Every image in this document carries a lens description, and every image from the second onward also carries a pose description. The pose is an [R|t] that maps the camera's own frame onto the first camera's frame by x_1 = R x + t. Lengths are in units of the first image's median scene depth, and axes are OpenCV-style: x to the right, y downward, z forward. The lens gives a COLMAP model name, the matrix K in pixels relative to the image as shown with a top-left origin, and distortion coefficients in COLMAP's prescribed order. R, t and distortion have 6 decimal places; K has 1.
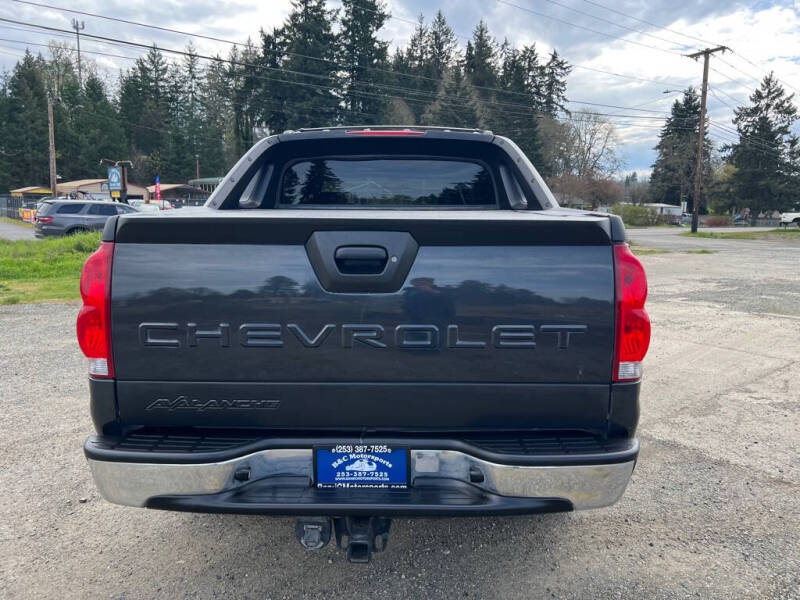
lens RADIAL K [[608.2, 0, 407.8], [0, 608.2, 290.9], [0, 0, 1]] dist [0.047022, -0.049888]
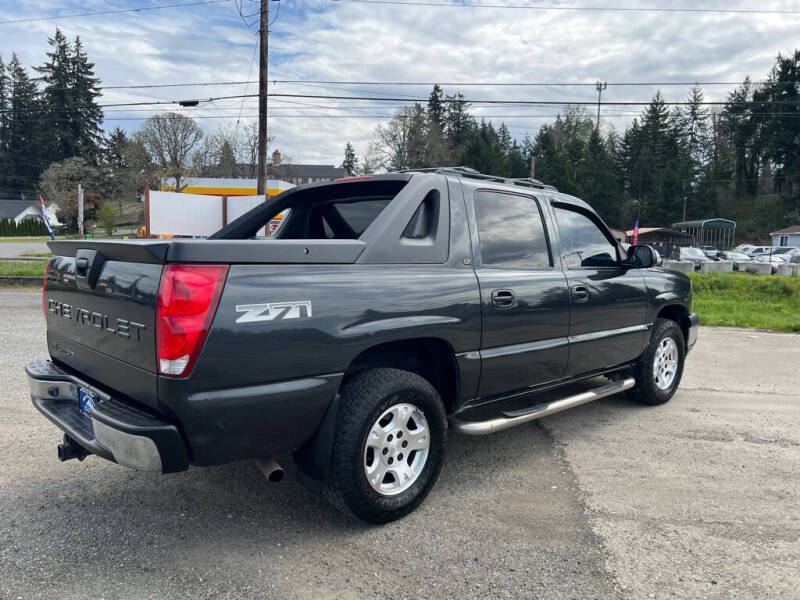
lens RADIAL K [[608.2, 0, 404.0], [0, 608.2, 296.1], [0, 0, 1]] dist [0.047022, -0.049888]
pose [[0.701720, 0.066538, -0.709339, 0.414876], [-0.110802, 0.993707, -0.016400, -0.009887], [0.703784, 0.090104, 0.704677, 0.132431]]
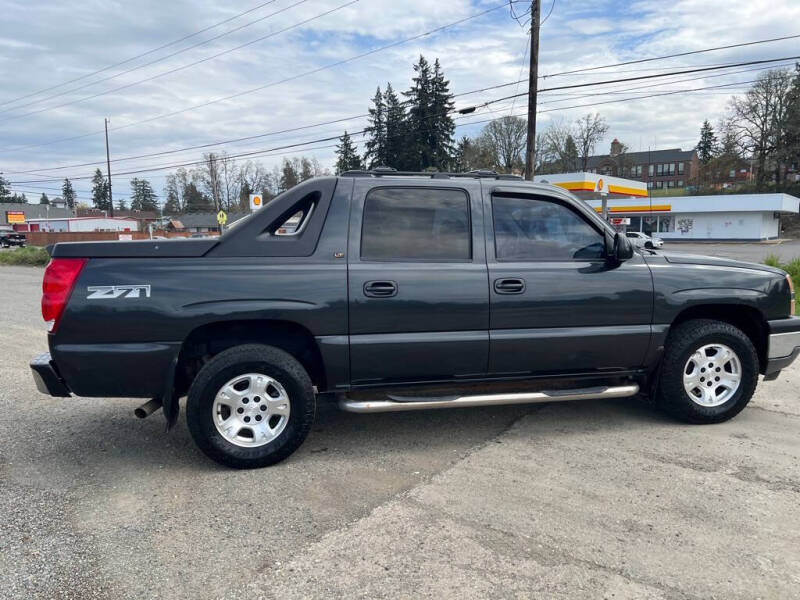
lens RADIAL K [[608.2, 0, 399.5], [0, 608.2, 300.9], [0, 0, 1]] dist [0.047022, -0.049888]
pose [[0.214918, 0.092596, -0.972233, 0.635627], [-0.123451, 0.990086, 0.067007, -0.051659], [0.968798, 0.105623, 0.224218, 0.433771]]
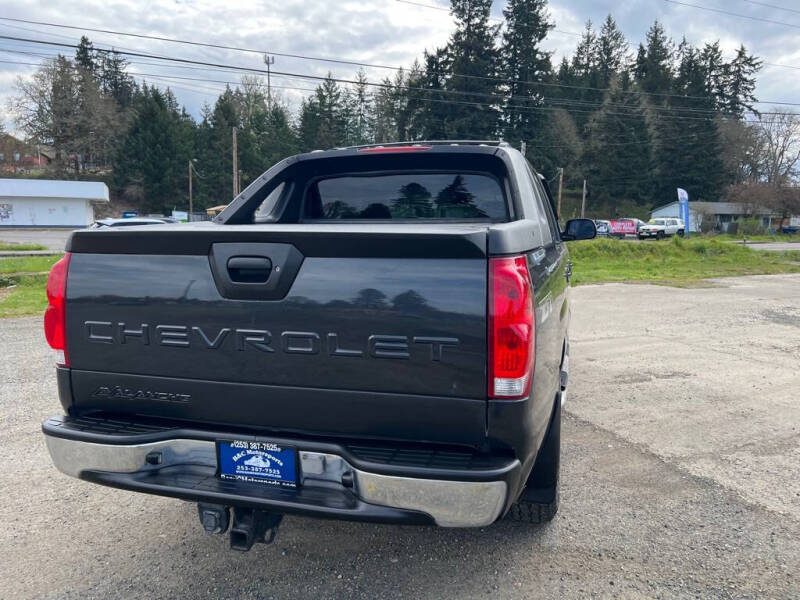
lens RADIAL K [[608.2, 0, 406.9], [0, 608.2, 294.5], [0, 0, 1]] dist [0.047022, -0.049888]
pose [[0.964893, 0.023418, -0.261597, 0.125417], [-0.027753, 0.999532, -0.012888, -0.000145], [0.261173, 0.019696, 0.965091, 0.007215]]
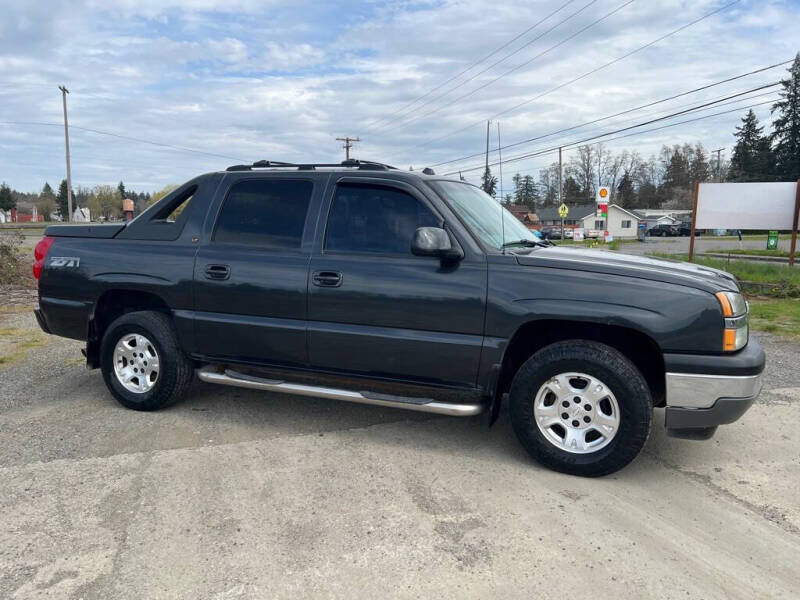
lens RADIAL K [[609.9, 0, 394.1], [0, 609.9, 301.3], [0, 0, 1]] dist [0.045840, -0.051374]
pose [[-0.388472, 0.095169, -0.916533, 0.594091], [-0.141935, 0.976602, 0.161565, -0.115557], [0.910464, 0.192851, -0.365874, 0.904689]]
